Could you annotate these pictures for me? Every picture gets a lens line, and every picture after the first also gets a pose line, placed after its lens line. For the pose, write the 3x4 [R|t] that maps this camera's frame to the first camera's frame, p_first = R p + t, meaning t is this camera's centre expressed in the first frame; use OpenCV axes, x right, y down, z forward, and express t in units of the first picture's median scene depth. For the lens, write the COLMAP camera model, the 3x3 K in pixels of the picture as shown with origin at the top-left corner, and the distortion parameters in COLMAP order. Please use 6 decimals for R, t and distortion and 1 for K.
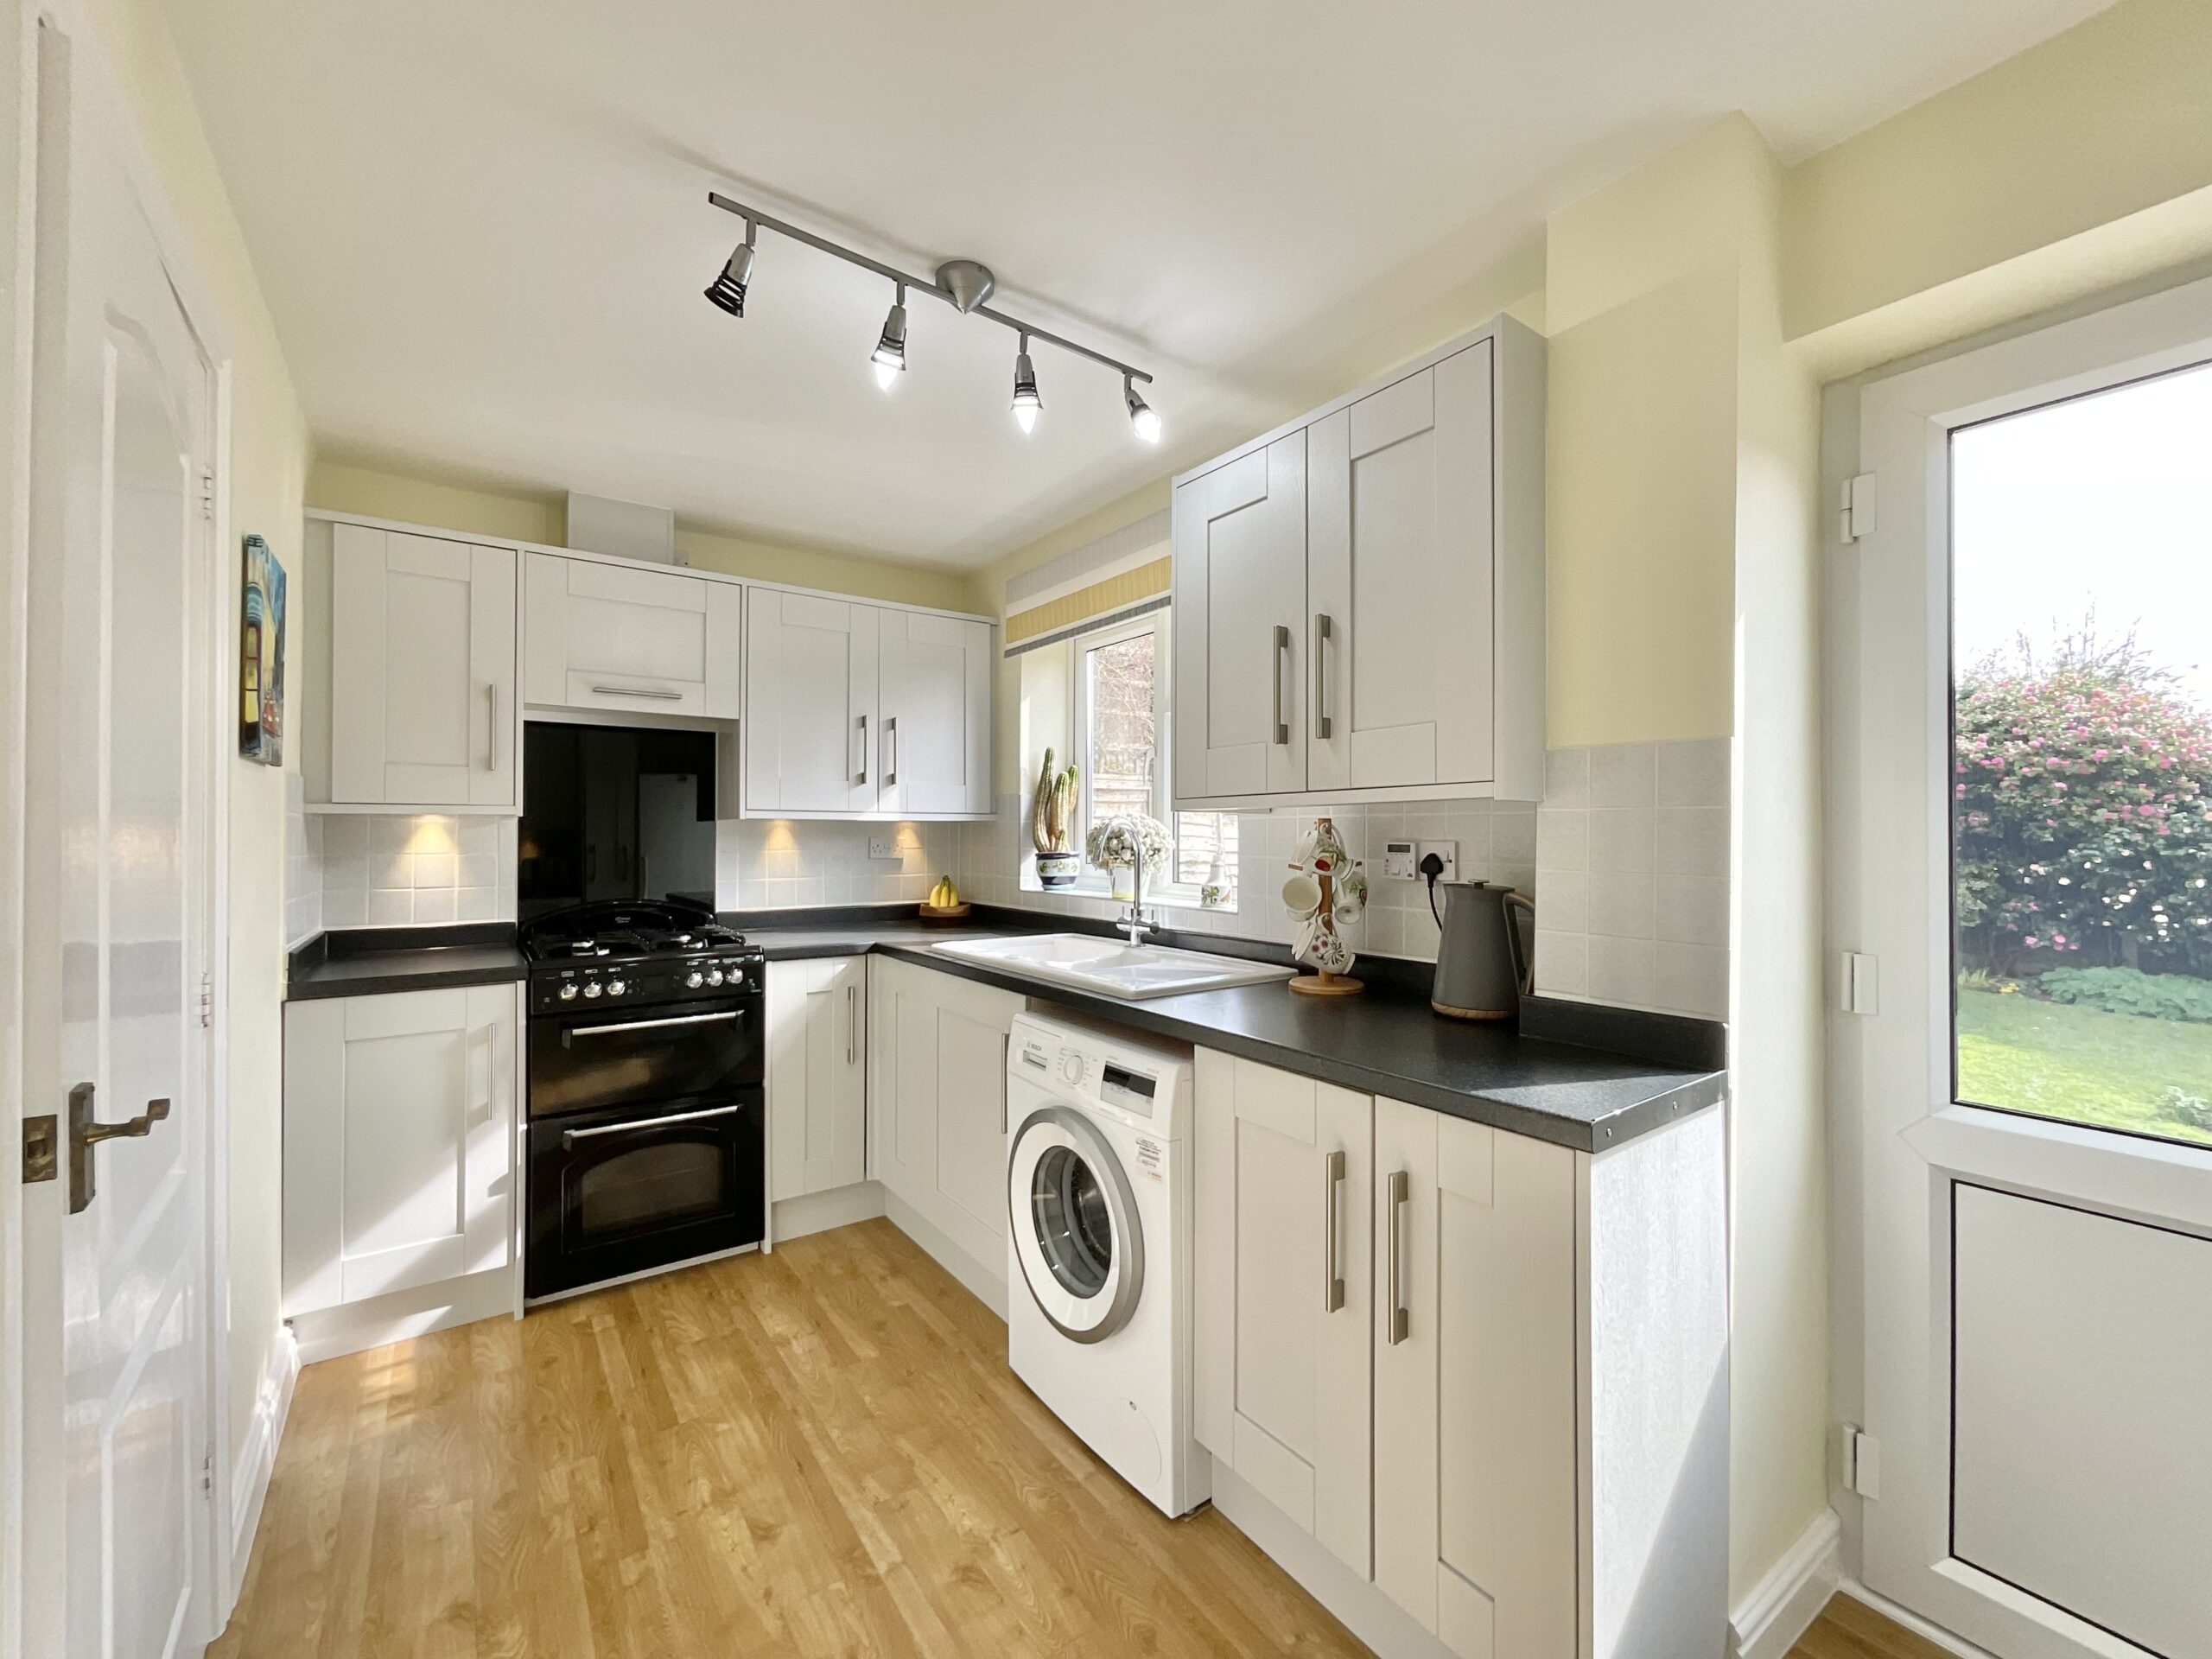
lens RADIAL K [[896.2, 0, 1102.4], [0, 896.2, 830.5], [0, 0, 1]] dist [0.000675, -0.000591]
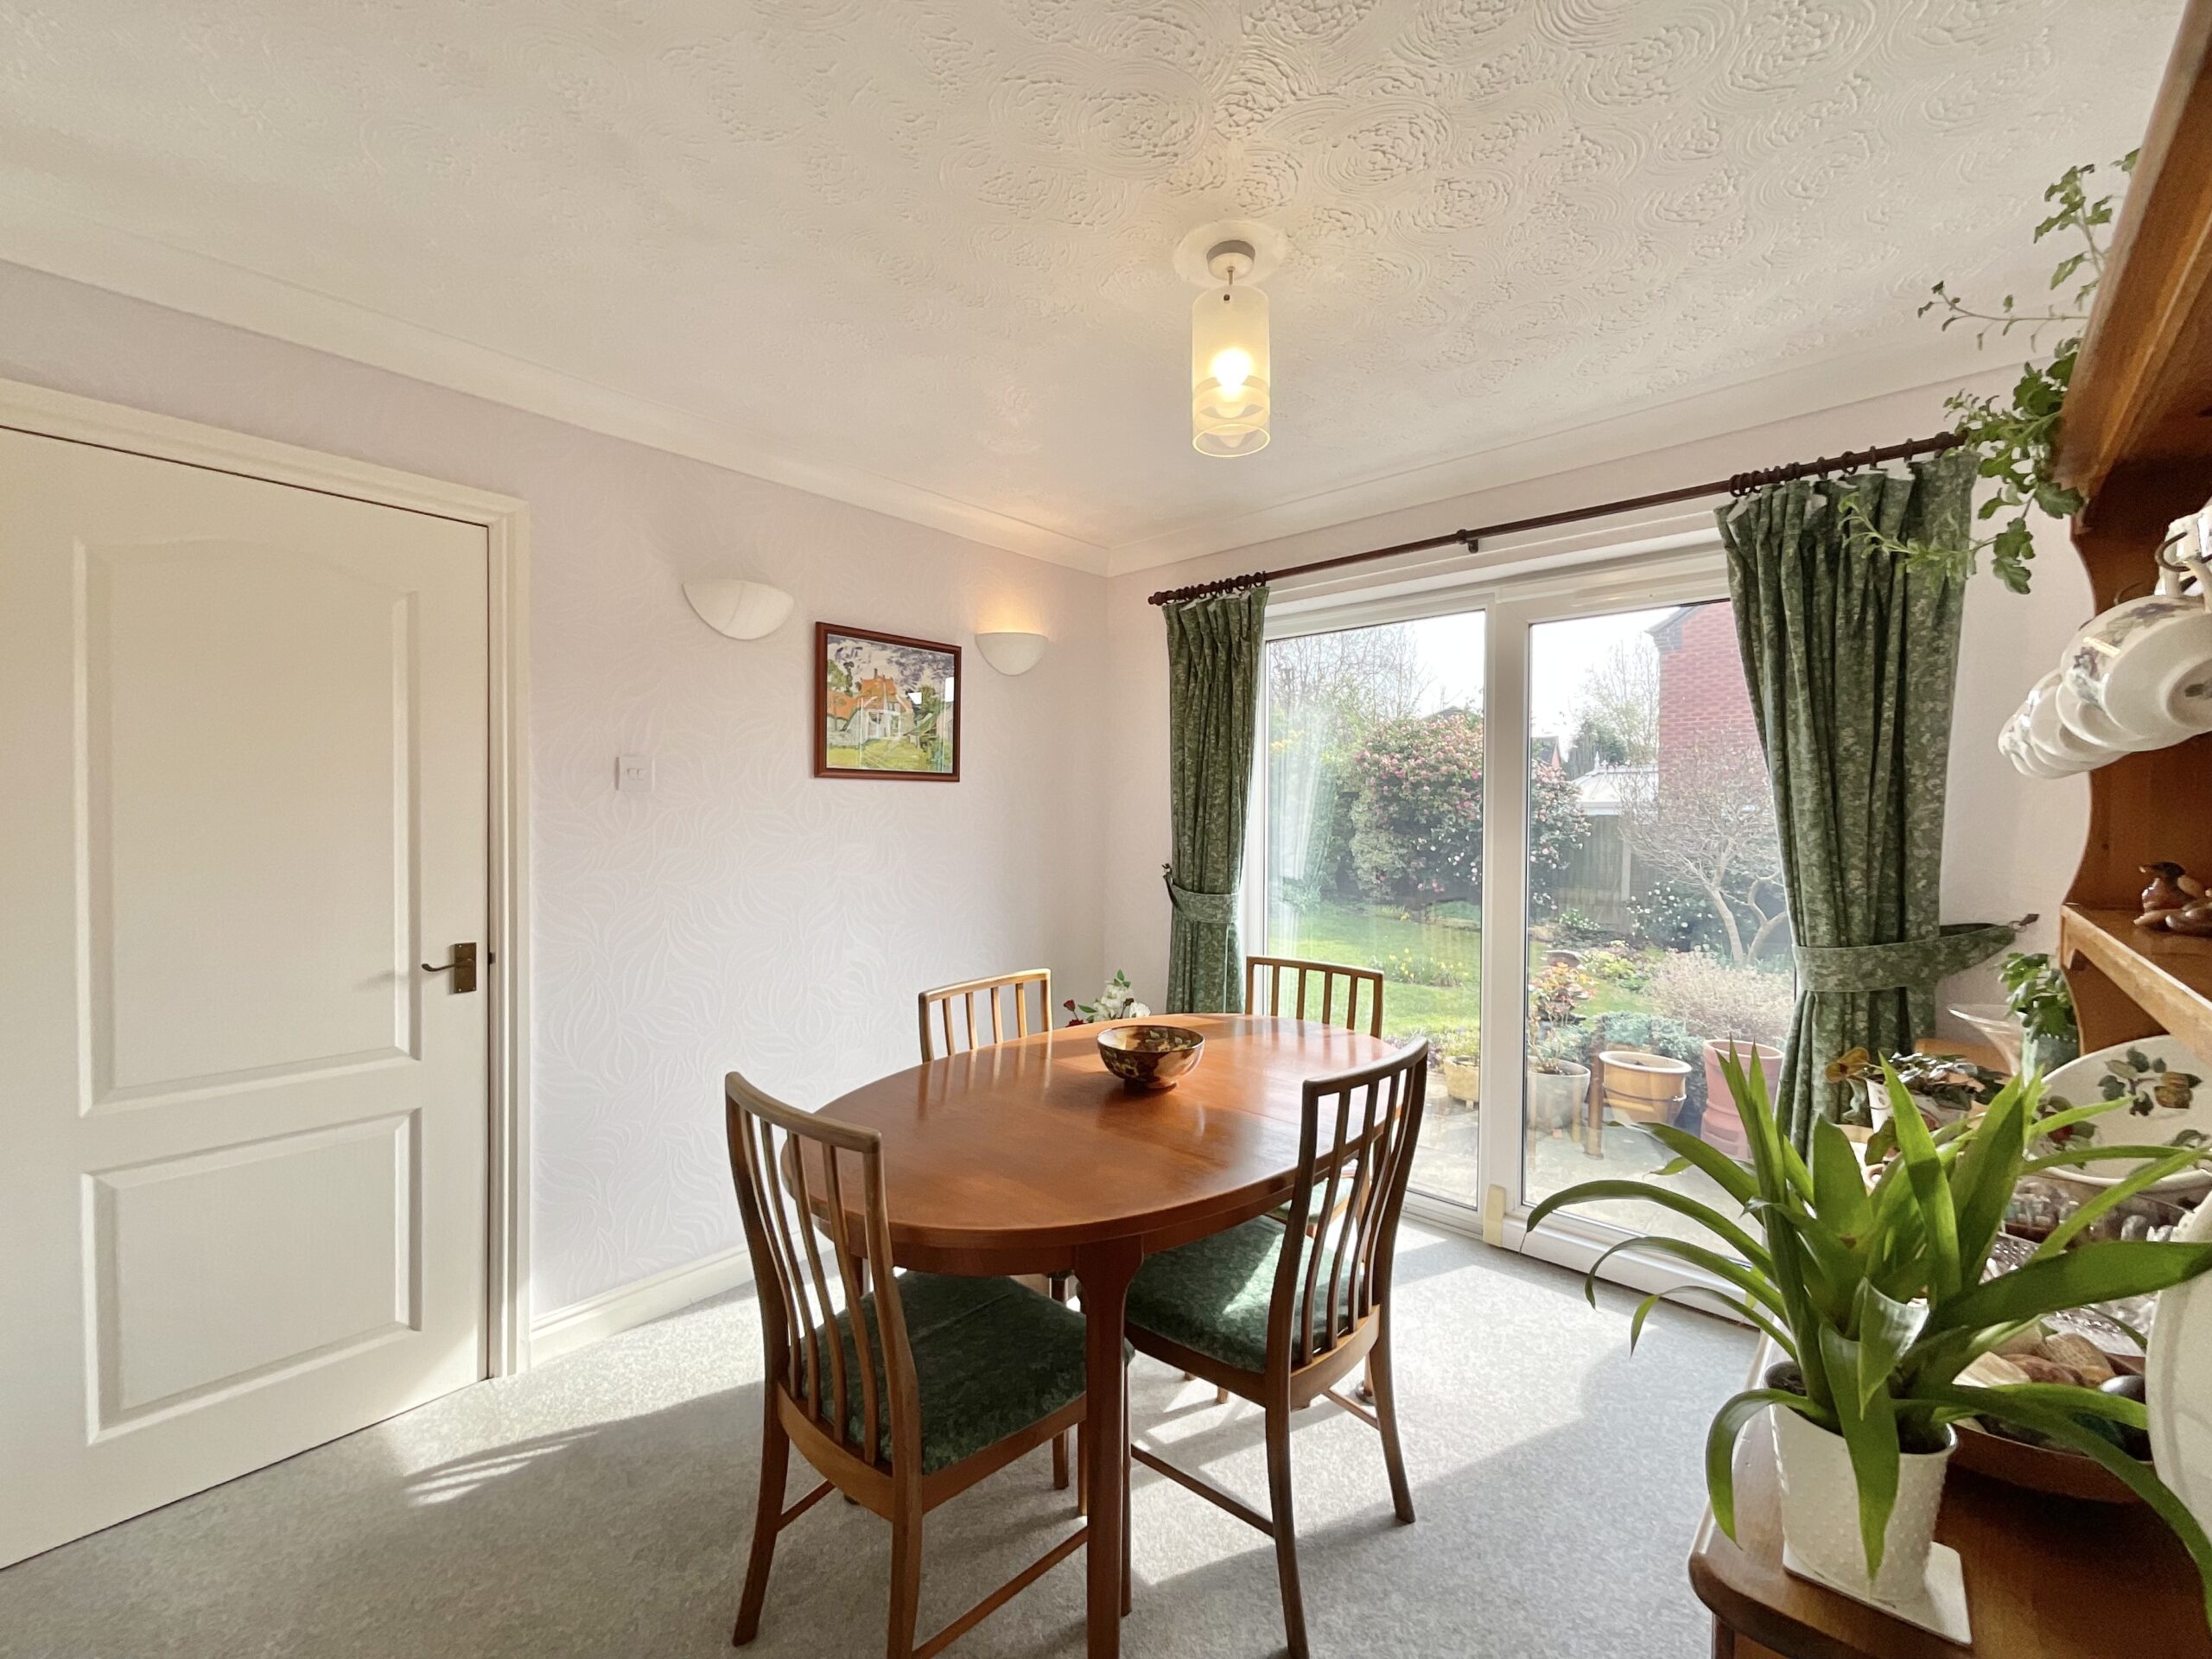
lens RADIAL K [[896.2, 0, 1110.4], [0, 896.2, 828.5], [0, 0, 1]] dist [0.000675, -0.000591]
pose [[0.974208, -0.001638, 0.225646, 0.159408], [-0.003868, 0.999706, 0.023956, -0.014915], [-0.225619, -0.024211, 0.973915, -0.438920]]
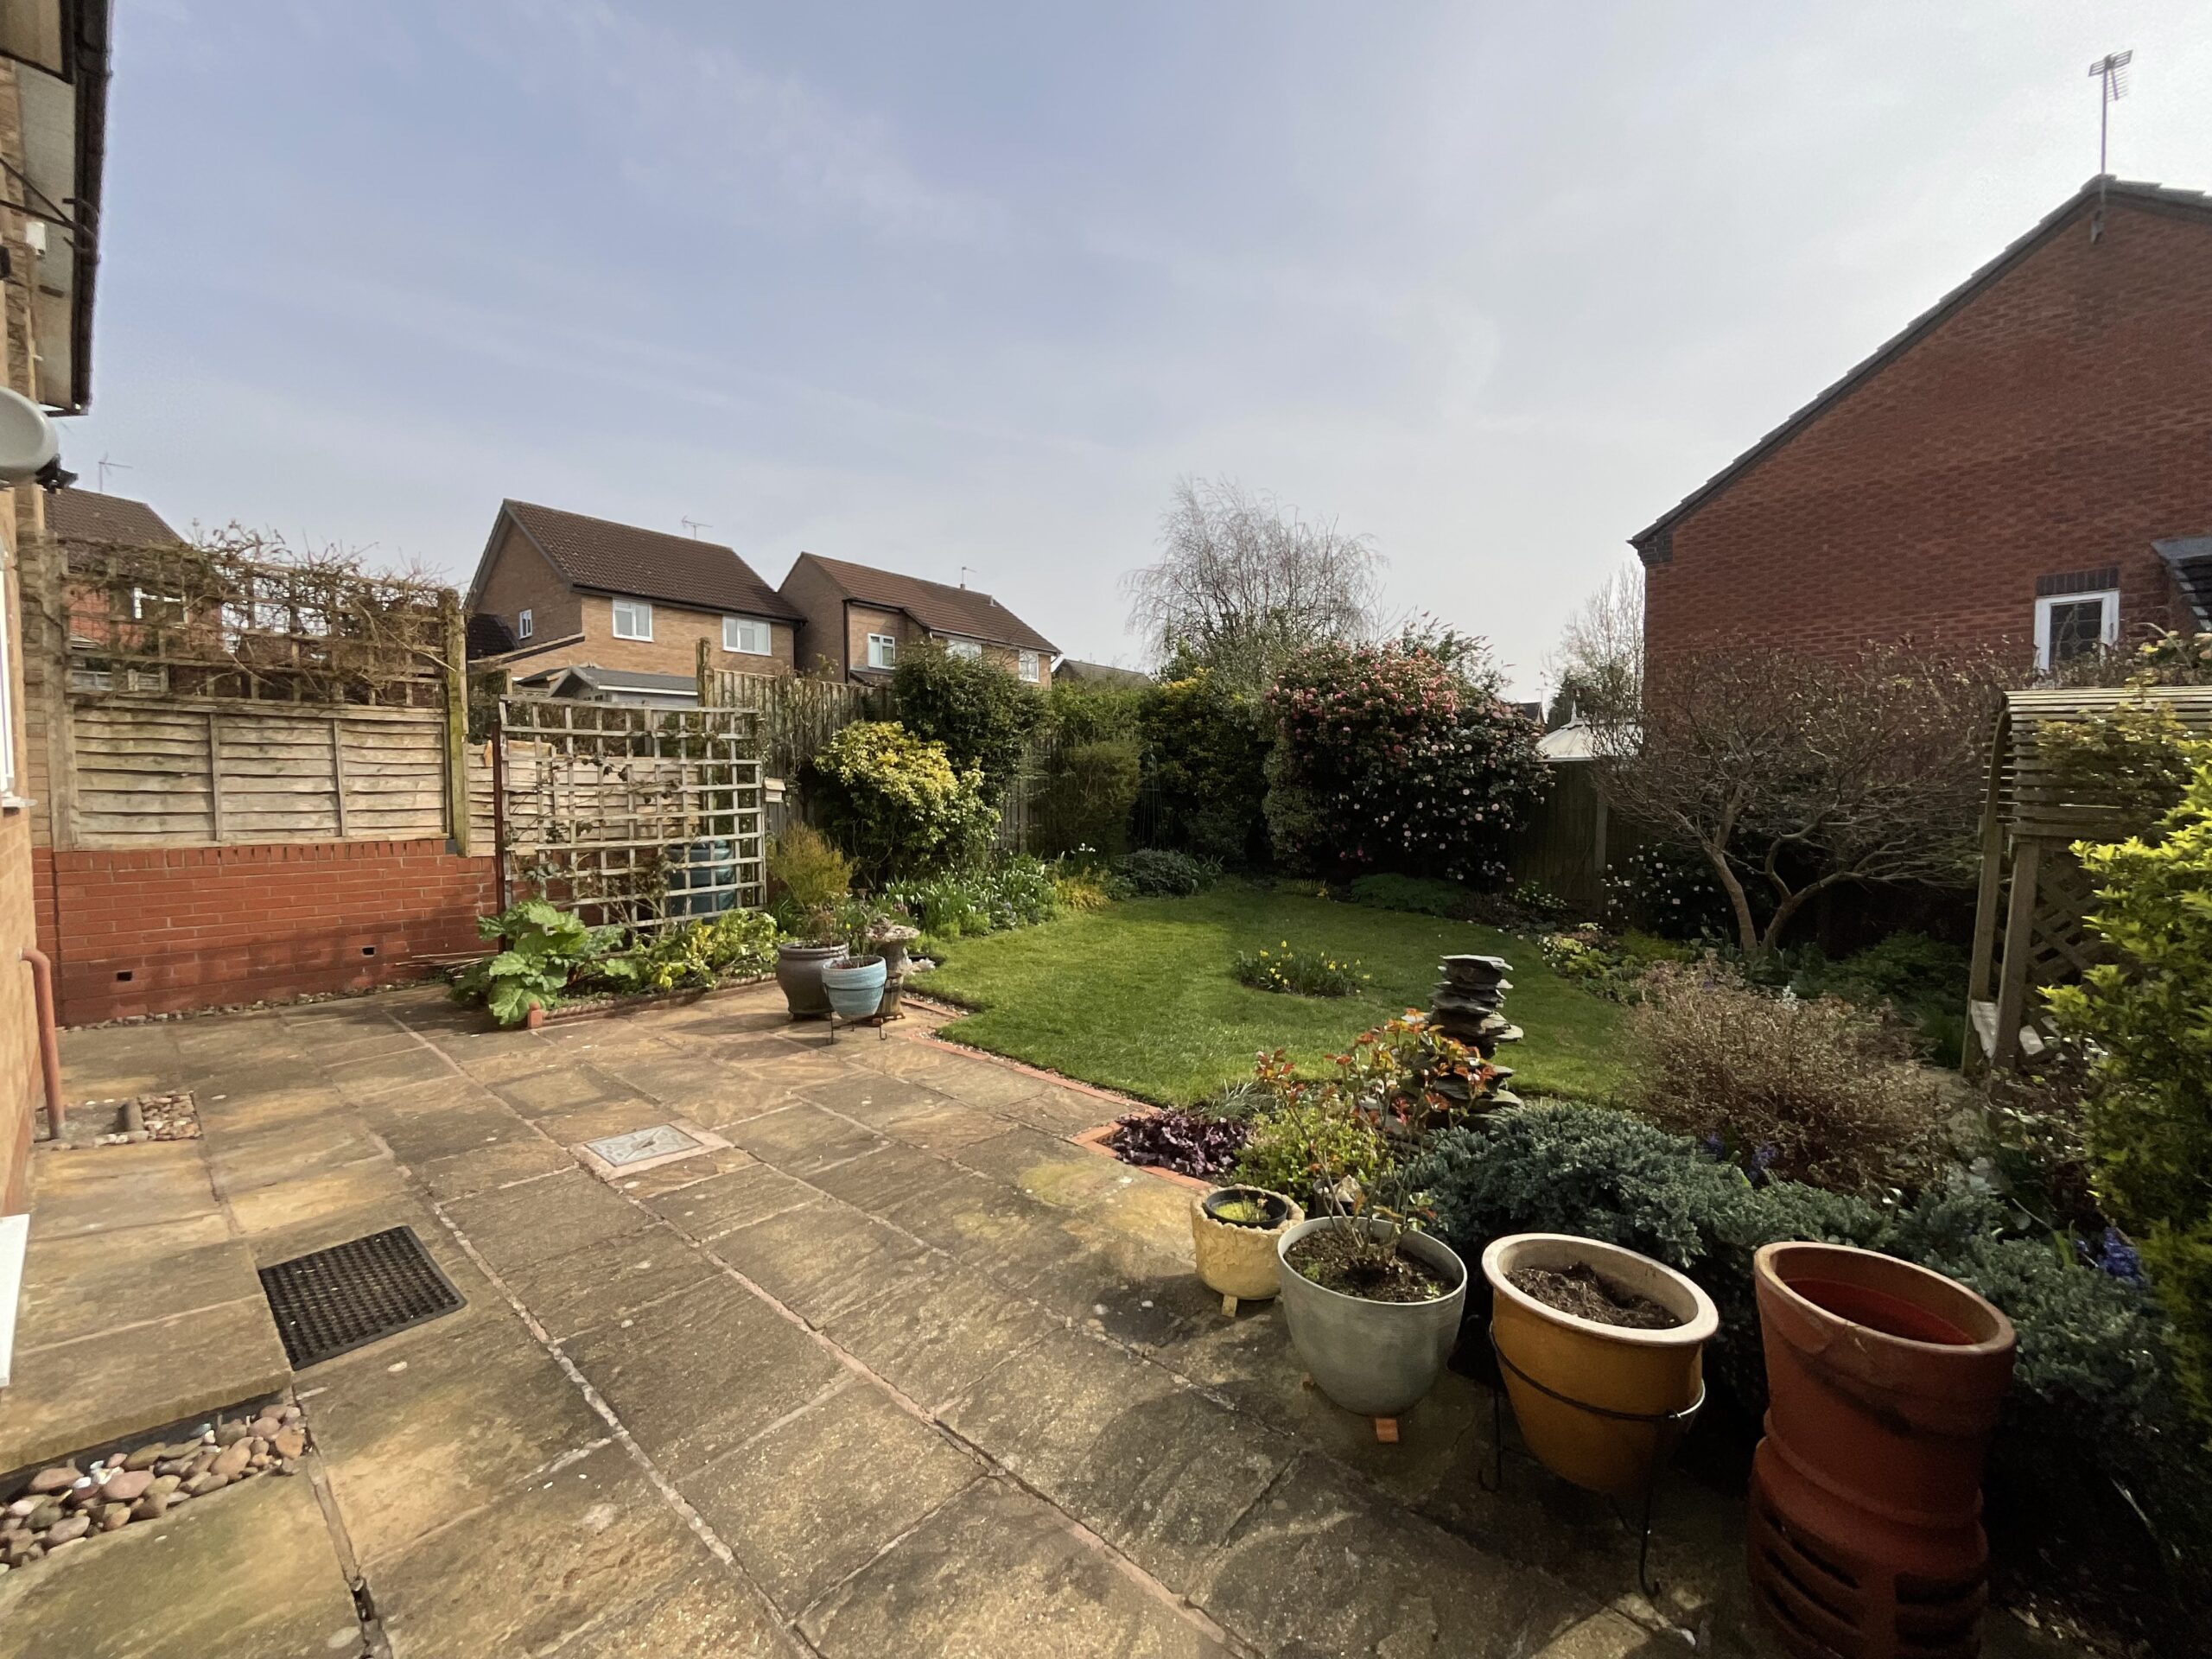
lens RADIAL K [[896.2, 0, 1106.8], [0, 896.2, 828.6], [0, 0, 1]] dist [0.000675, -0.000591]
pose [[0.972100, -0.017530, 0.233911, 0.456009], [0.005934, 0.998722, 0.050184, 0.023772], [-0.234492, -0.047396, 0.970962, -0.141066]]
